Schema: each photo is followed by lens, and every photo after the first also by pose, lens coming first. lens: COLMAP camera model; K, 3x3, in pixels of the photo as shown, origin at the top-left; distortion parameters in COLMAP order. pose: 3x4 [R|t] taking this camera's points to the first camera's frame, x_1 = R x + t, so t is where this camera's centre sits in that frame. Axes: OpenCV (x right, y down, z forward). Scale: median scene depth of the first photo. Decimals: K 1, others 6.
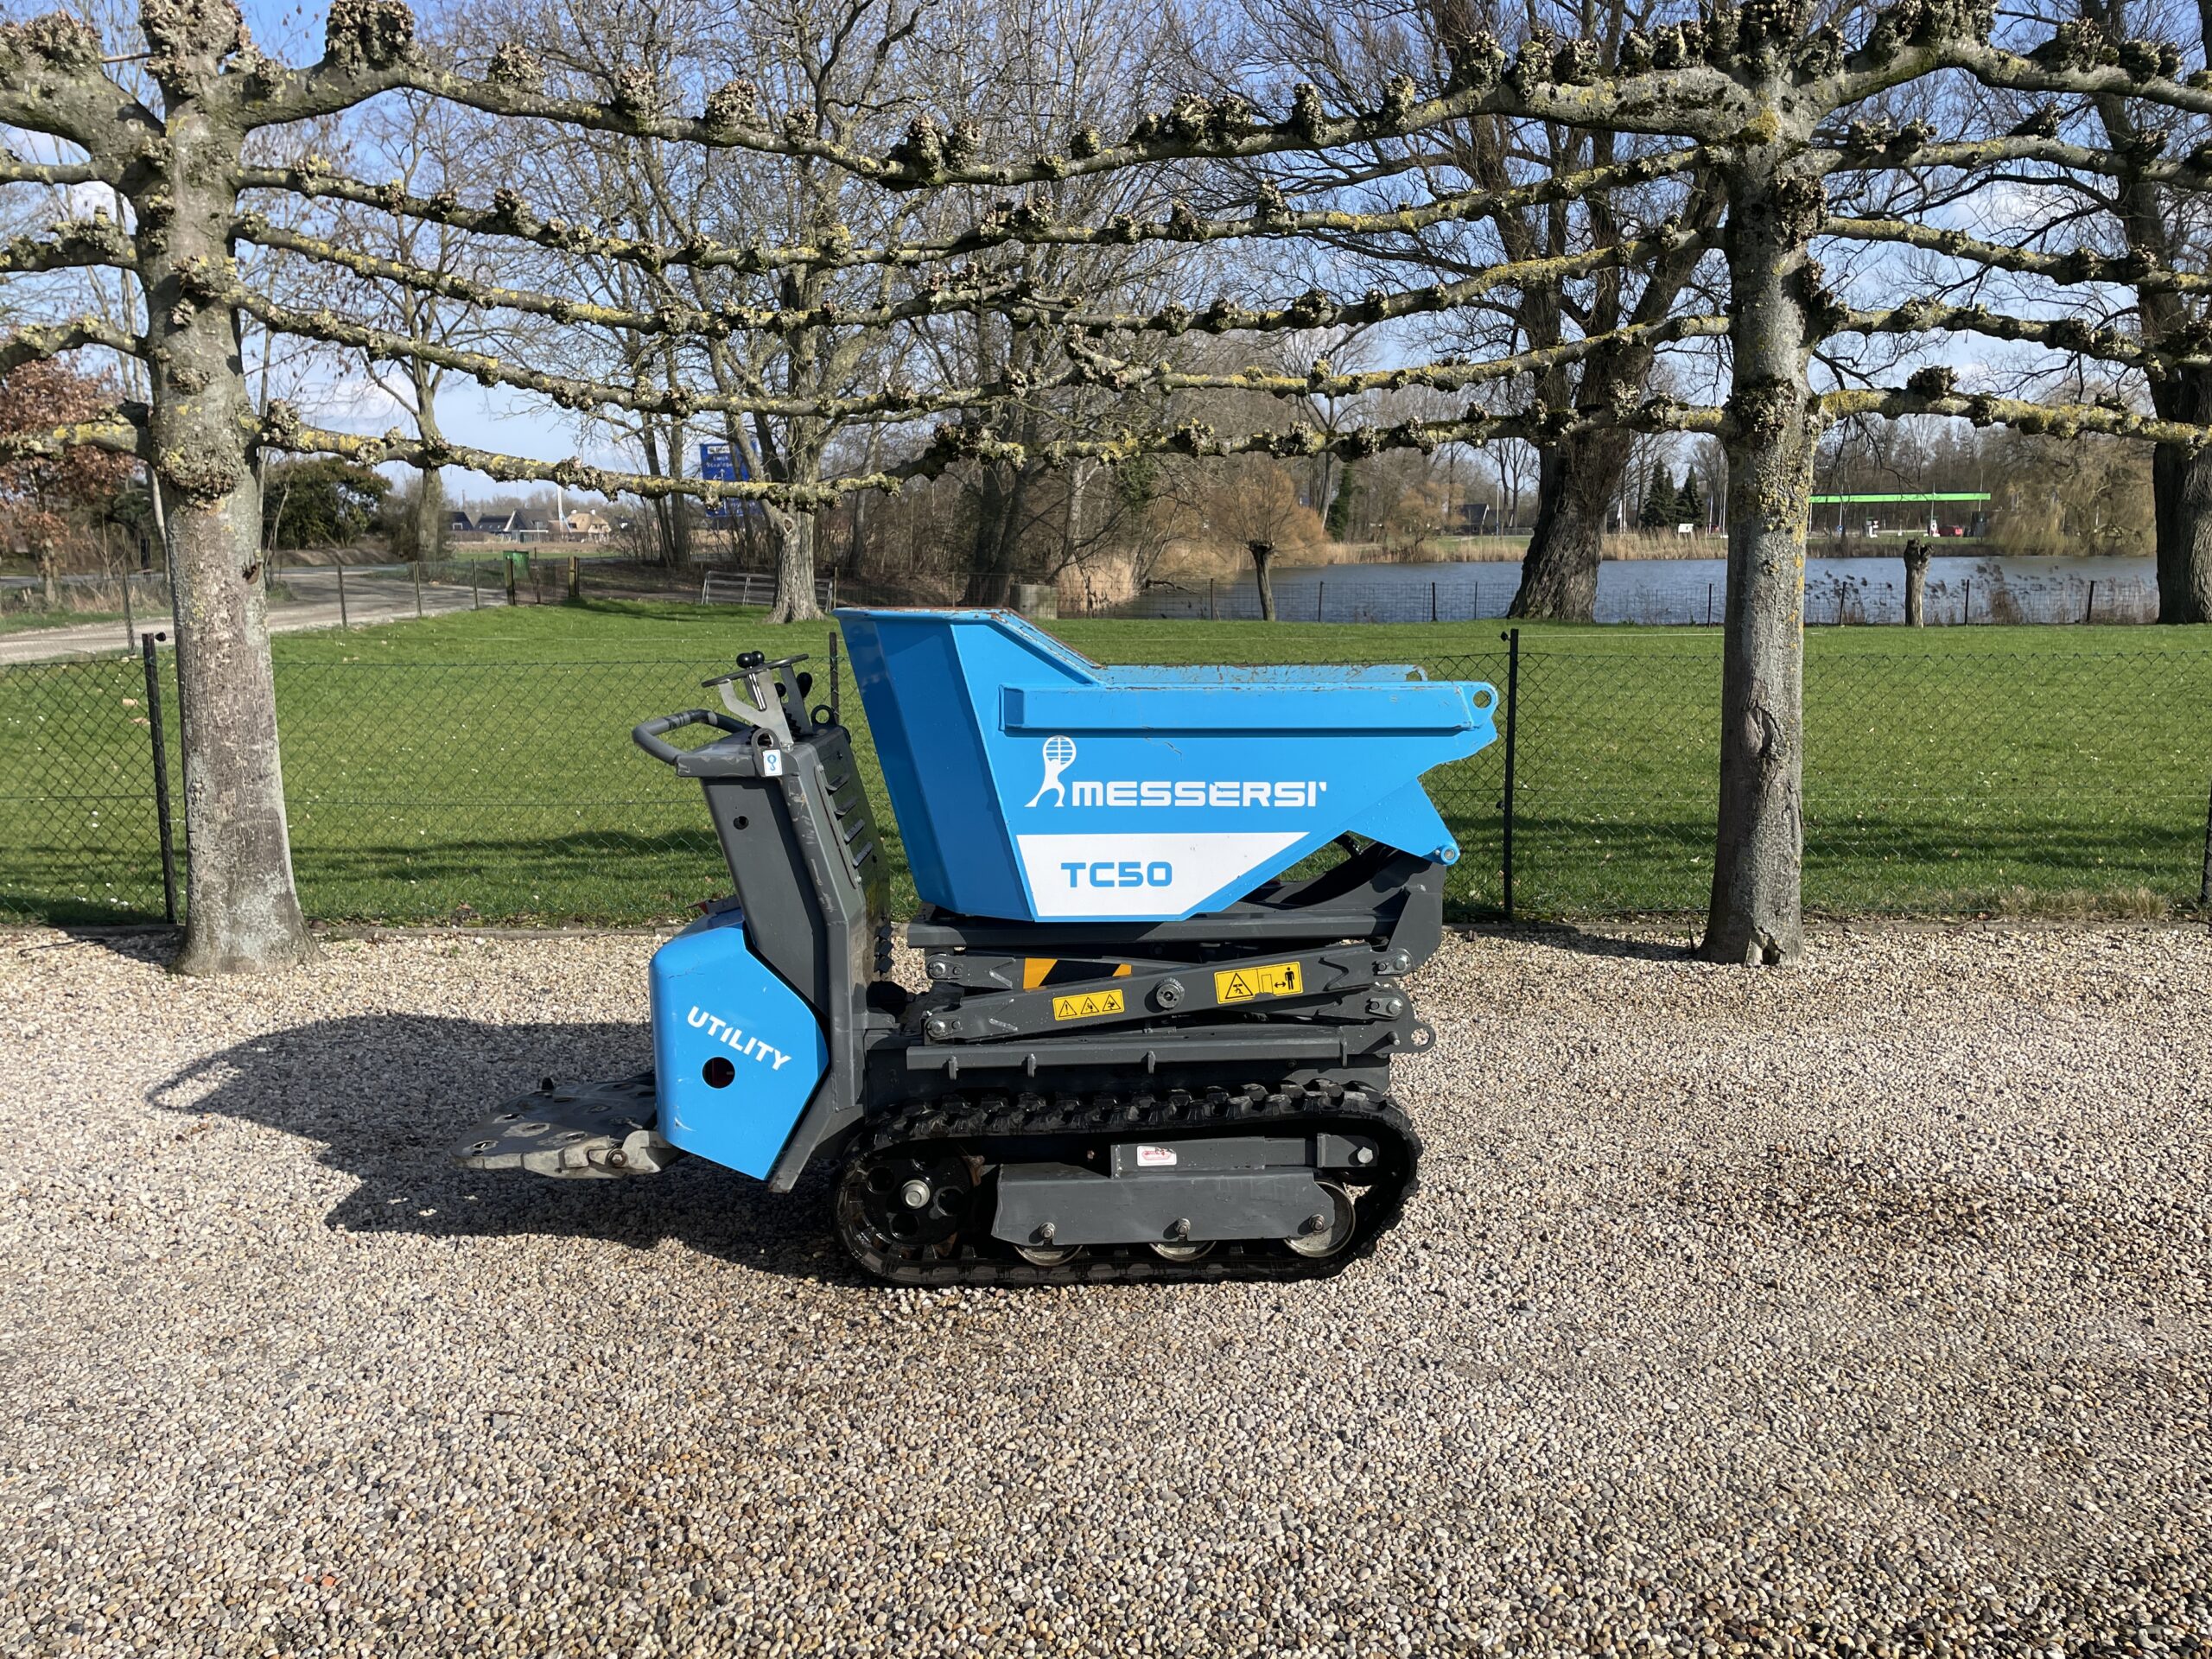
lens RADIAL K [[1661.8, 0, 1117.0], [0, 1661.8, 798.2], [0, 0, 1]] dist [0.091435, -0.116432]
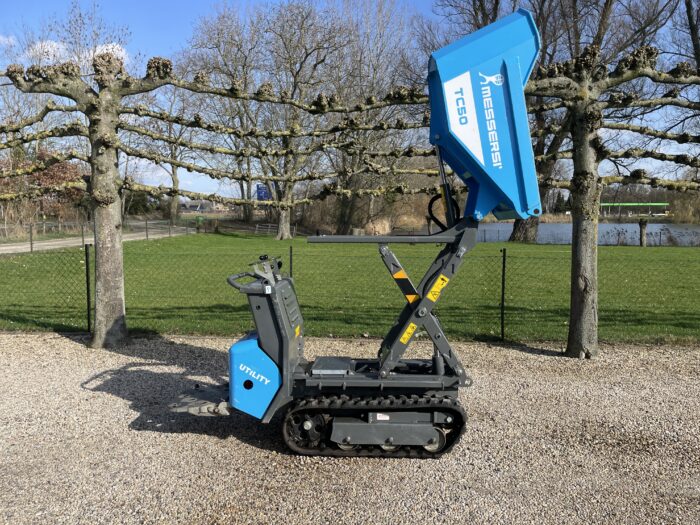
lens RADIAL K [[525.5, 0, 353.2], [0, 525.5, 261.5], [0, 0, 1]] dist [0.094035, -0.118849]
pose [[0.998146, 0.017061, -0.058418, 0.012762], [-0.020768, 0.997768, -0.063457, -0.008465], [0.057205, 0.064553, 0.996273, -0.015170]]
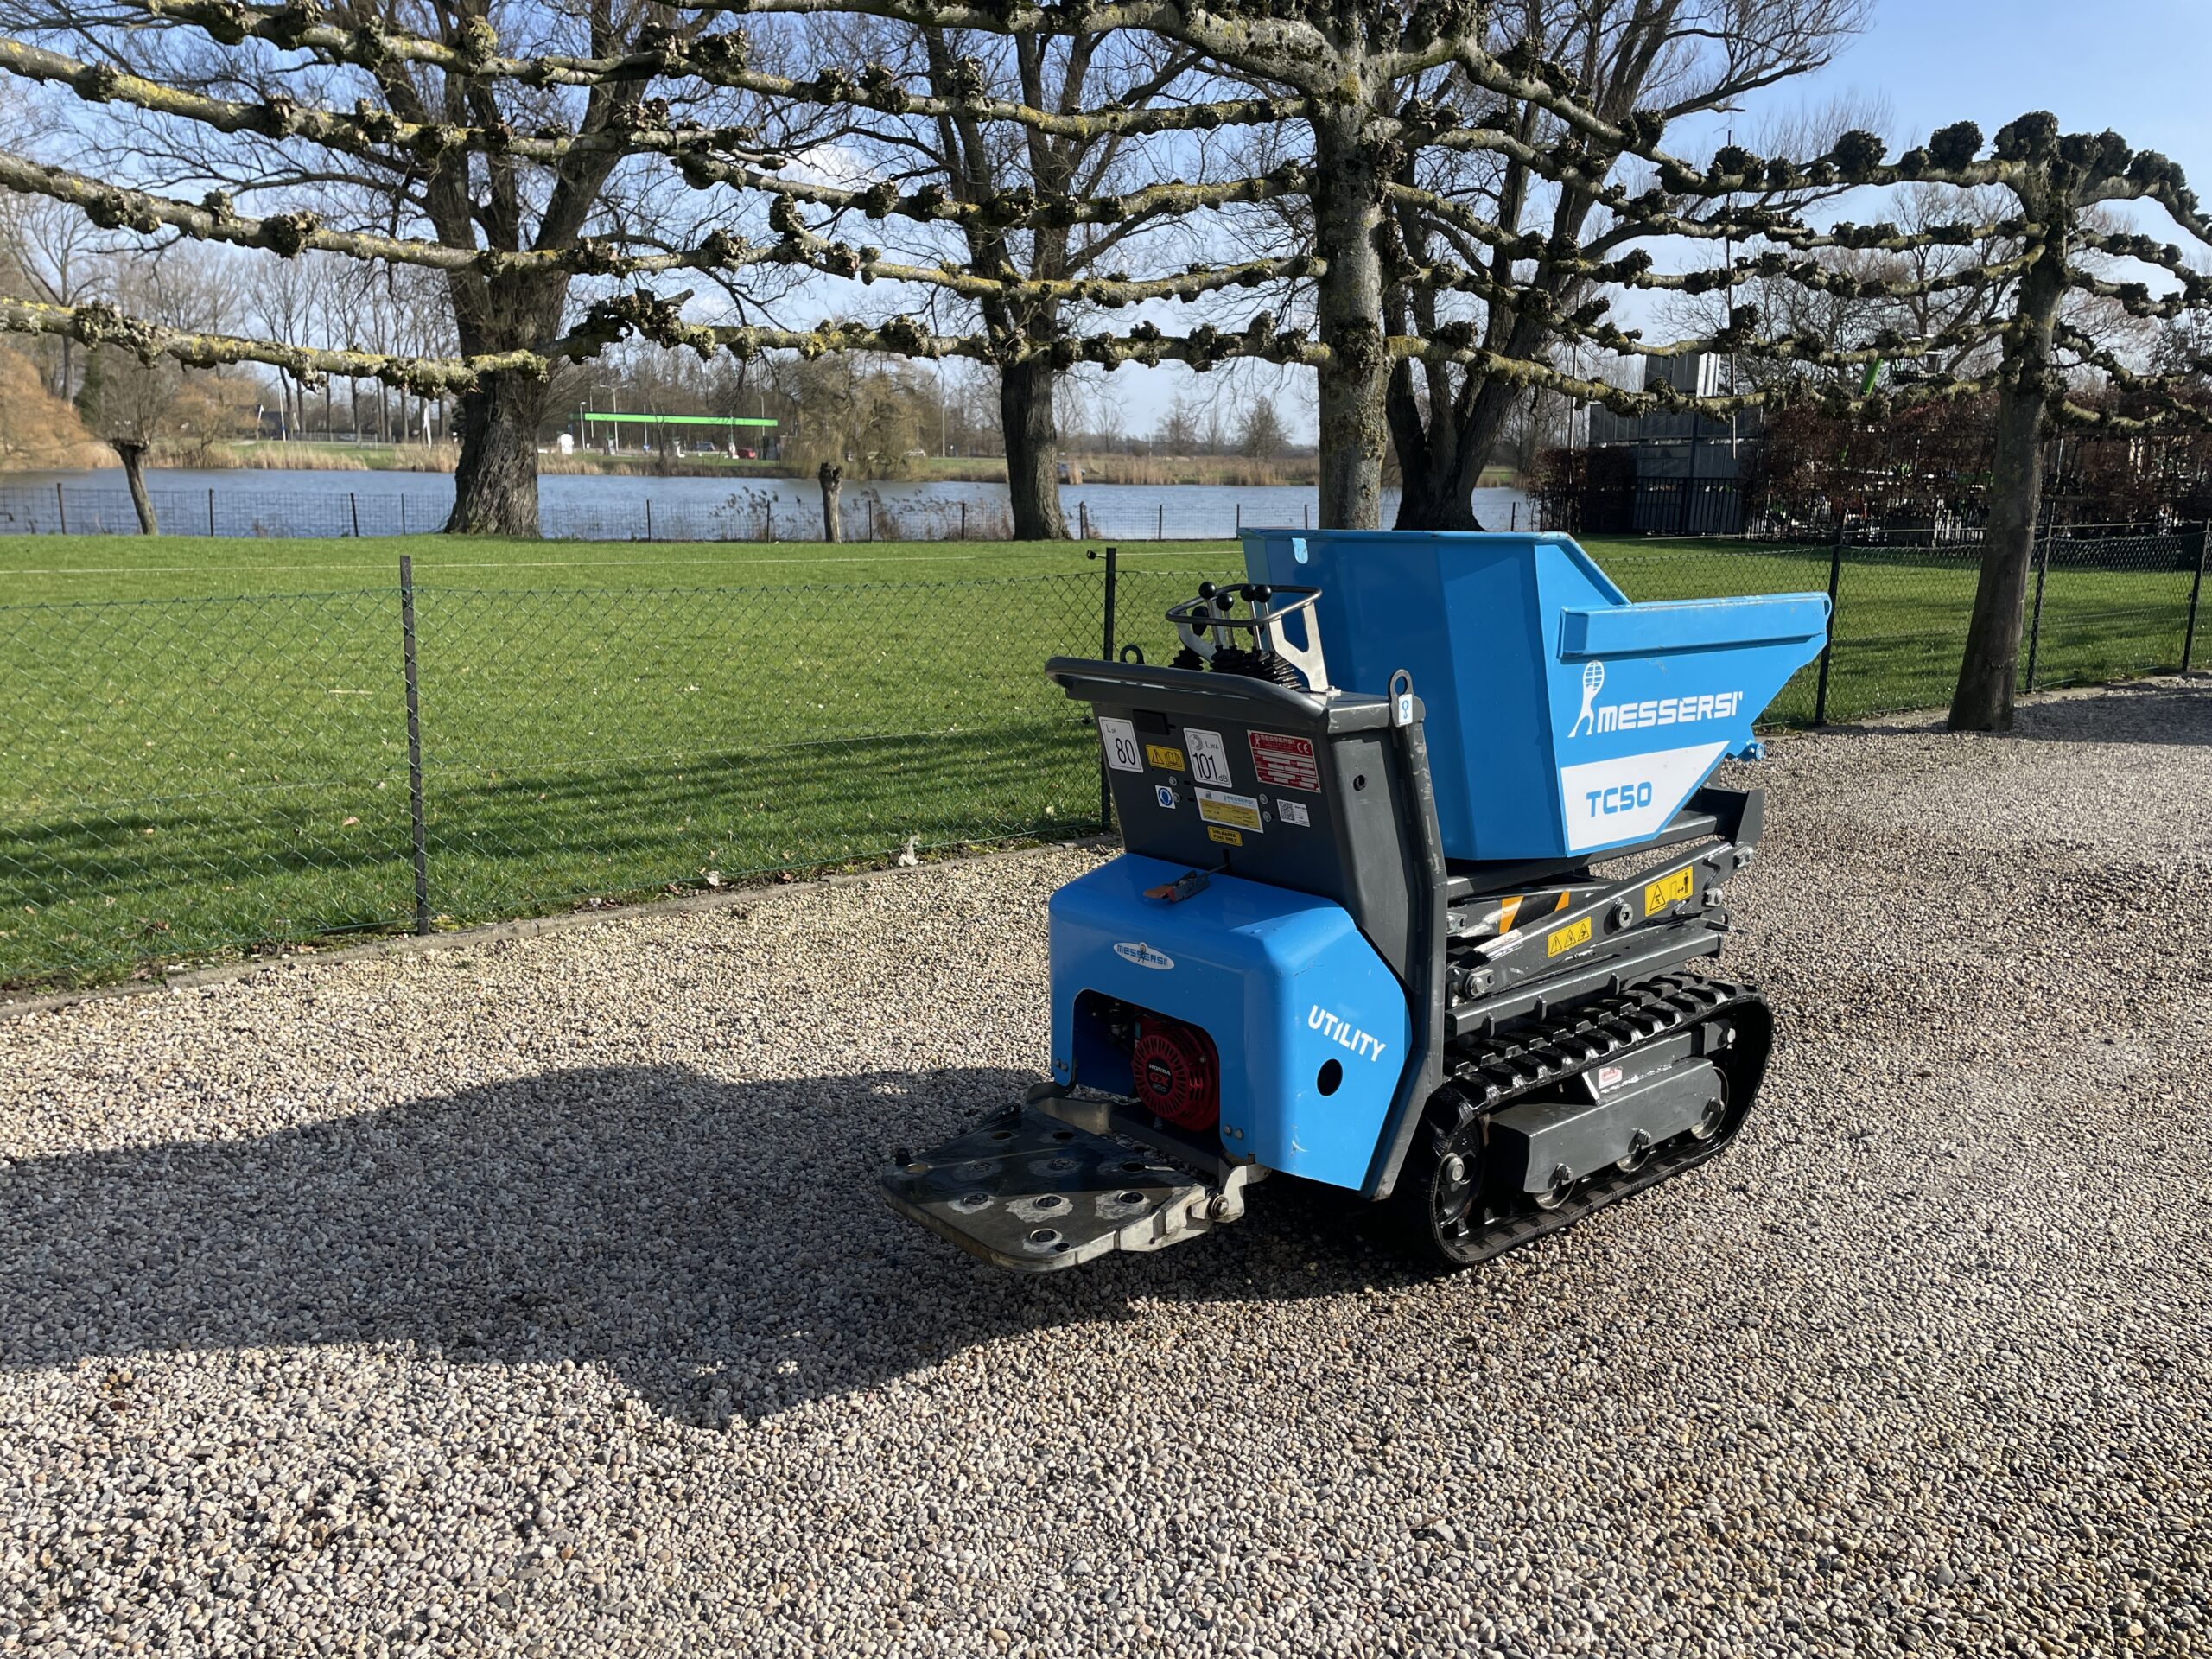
lens RADIAL K [[1665.1, 0, 1113.0], [0, 1665.1, 788.4], [0, 0, 1]] dist [0.090929, -0.118759]
pose [[0.781396, -0.098314, 0.616242, -0.470297], [0.071339, 0.995111, 0.068300, -0.027606], [-0.619944, -0.009407, 0.784589, 0.226501]]
